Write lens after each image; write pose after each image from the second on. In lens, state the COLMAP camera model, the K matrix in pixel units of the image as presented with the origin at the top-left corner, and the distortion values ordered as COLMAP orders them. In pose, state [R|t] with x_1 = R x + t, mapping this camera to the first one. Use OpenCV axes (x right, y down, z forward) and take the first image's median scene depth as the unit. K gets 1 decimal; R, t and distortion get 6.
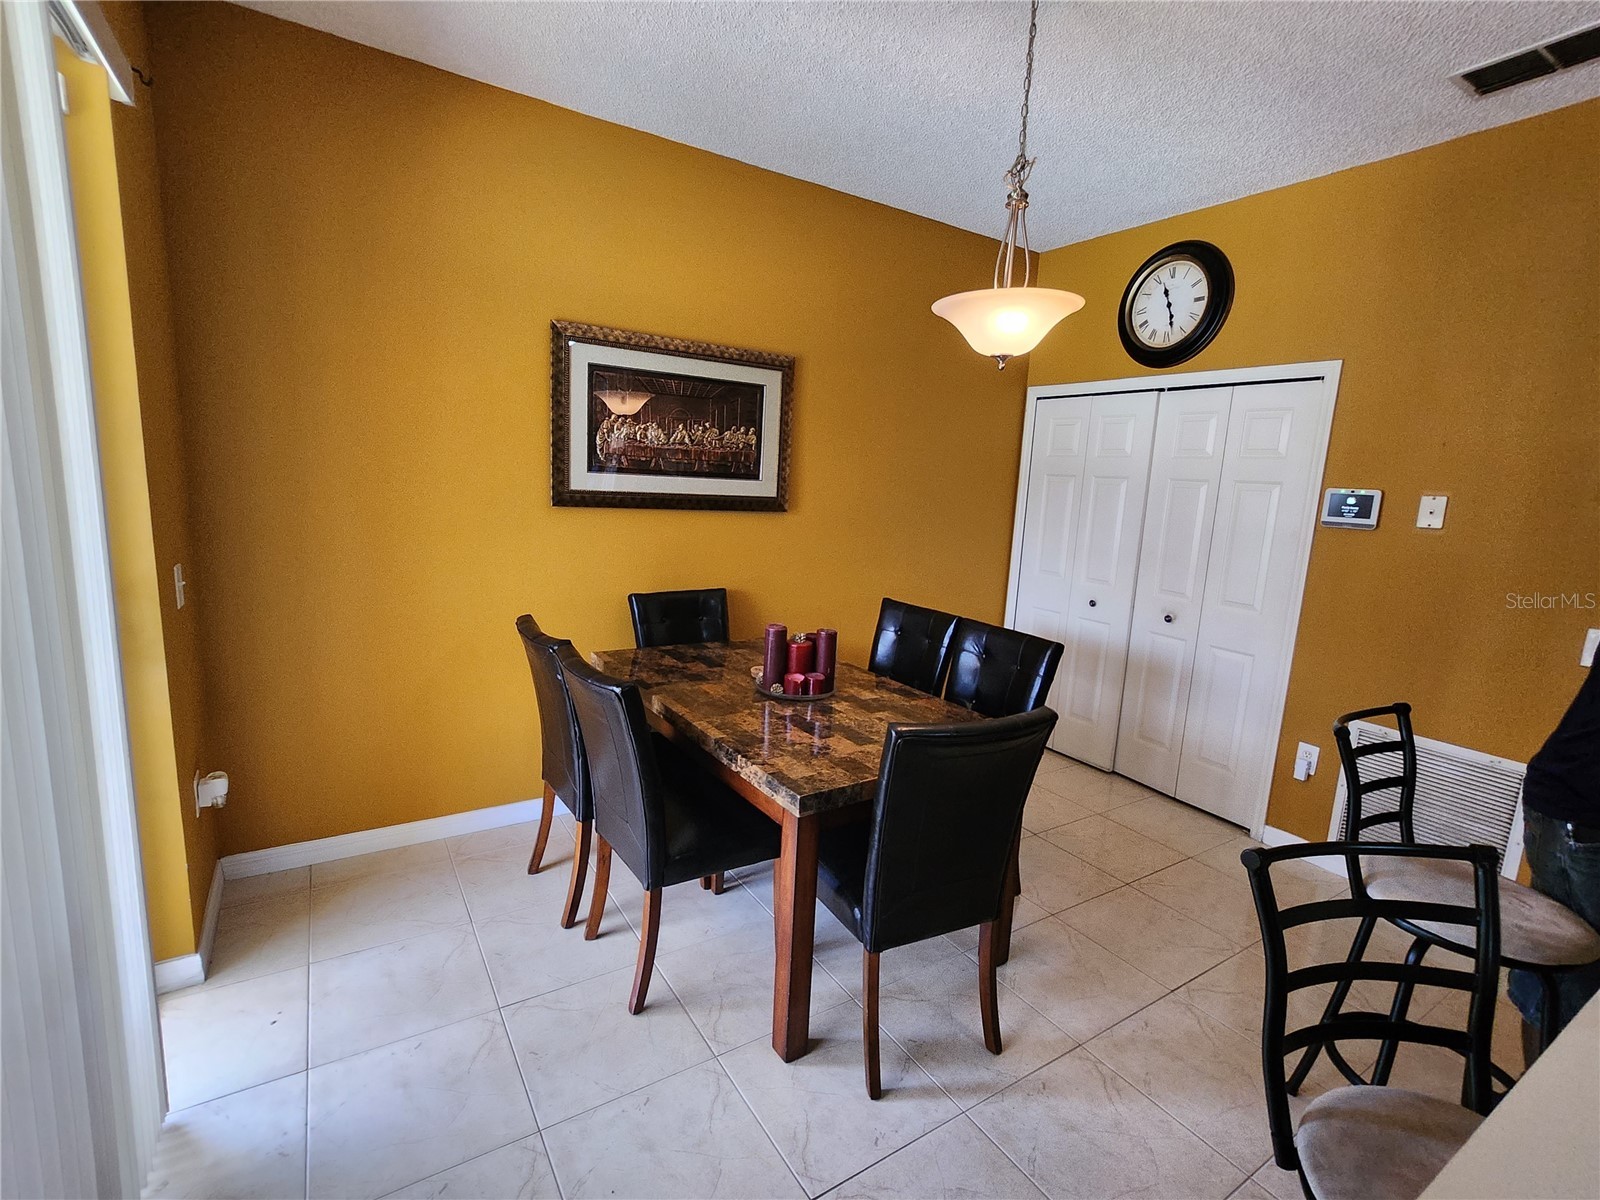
lens RADIAL K [[738.0, 0, 793.7], [0, 738.0, 597.6], [0, 0, 1]] dist [-0.003136, 0.000800]
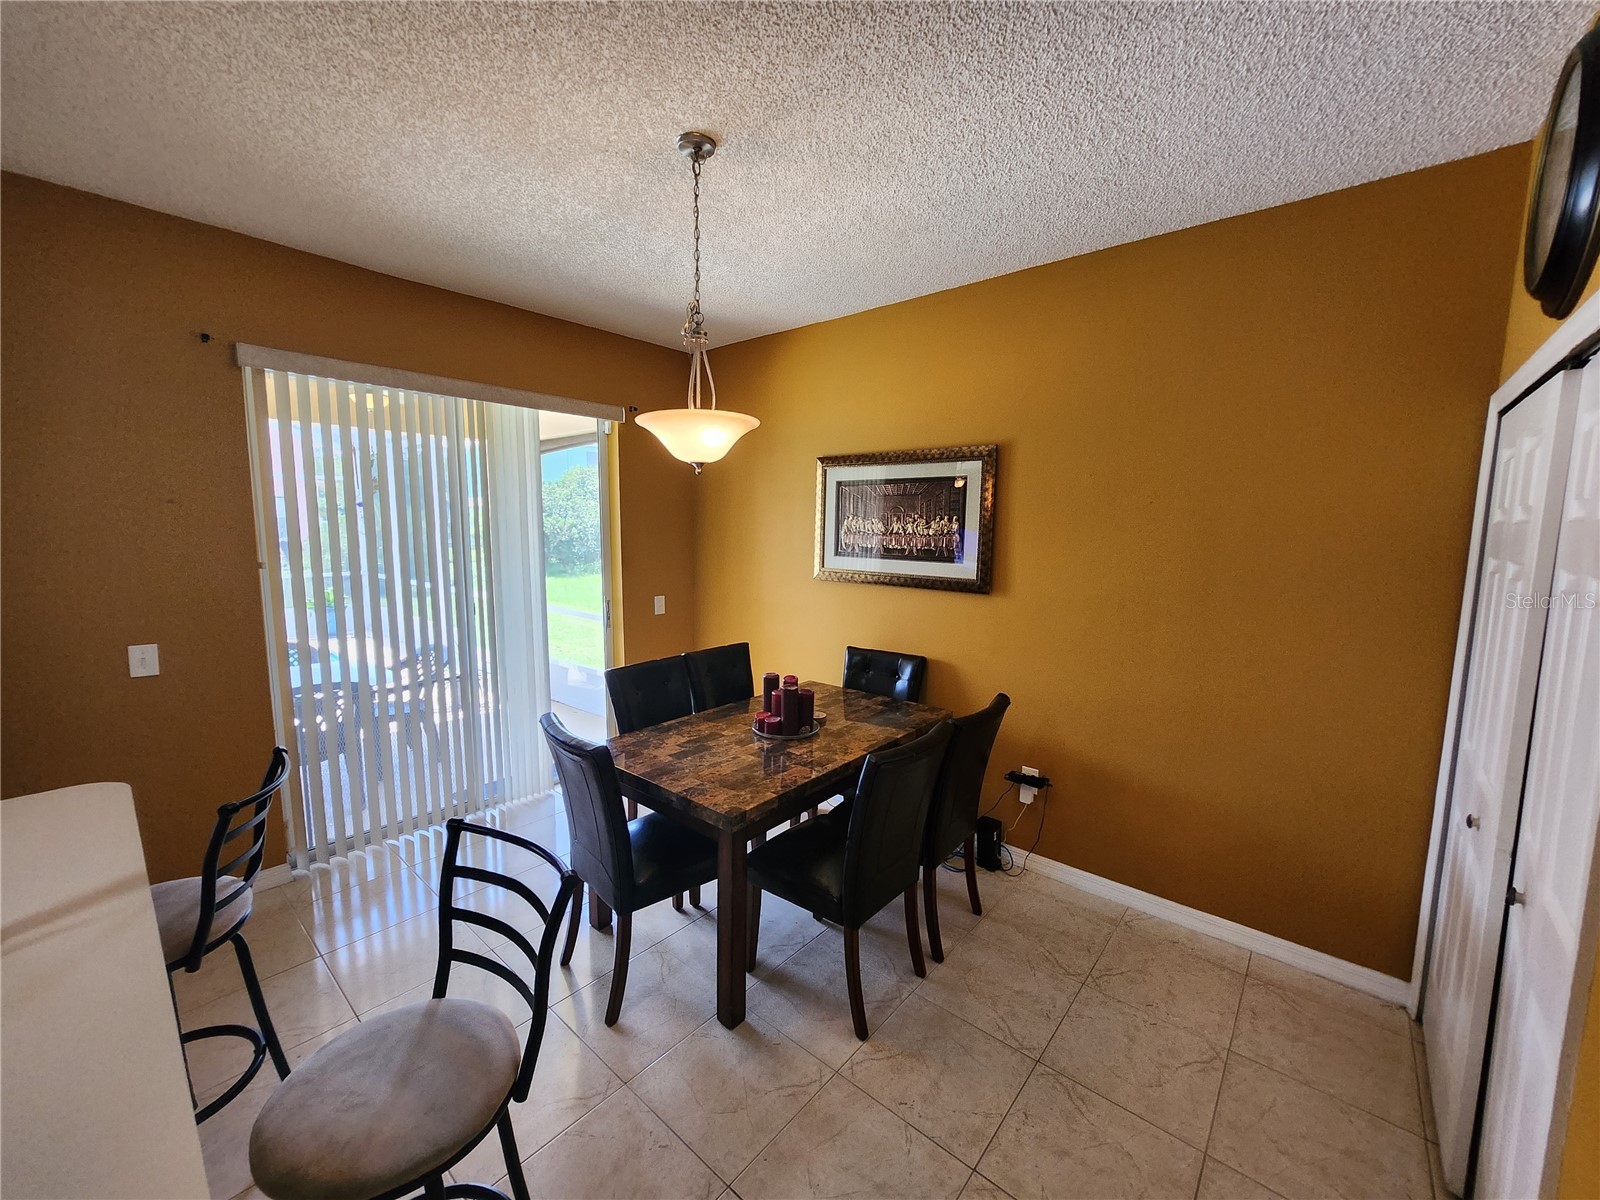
lens RADIAL K [[636.5, 0, 800.0], [0, 636.5, 600.0], [0, 0, 1]] dist [-0.000383, 0.003766]
pose [[0.287466, 0.064225, -0.955635, 0.812497], [-0.152450, 0.988098, 0.020548, -0.094046], [0.945580, 0.139780, 0.293835, 0.538163]]
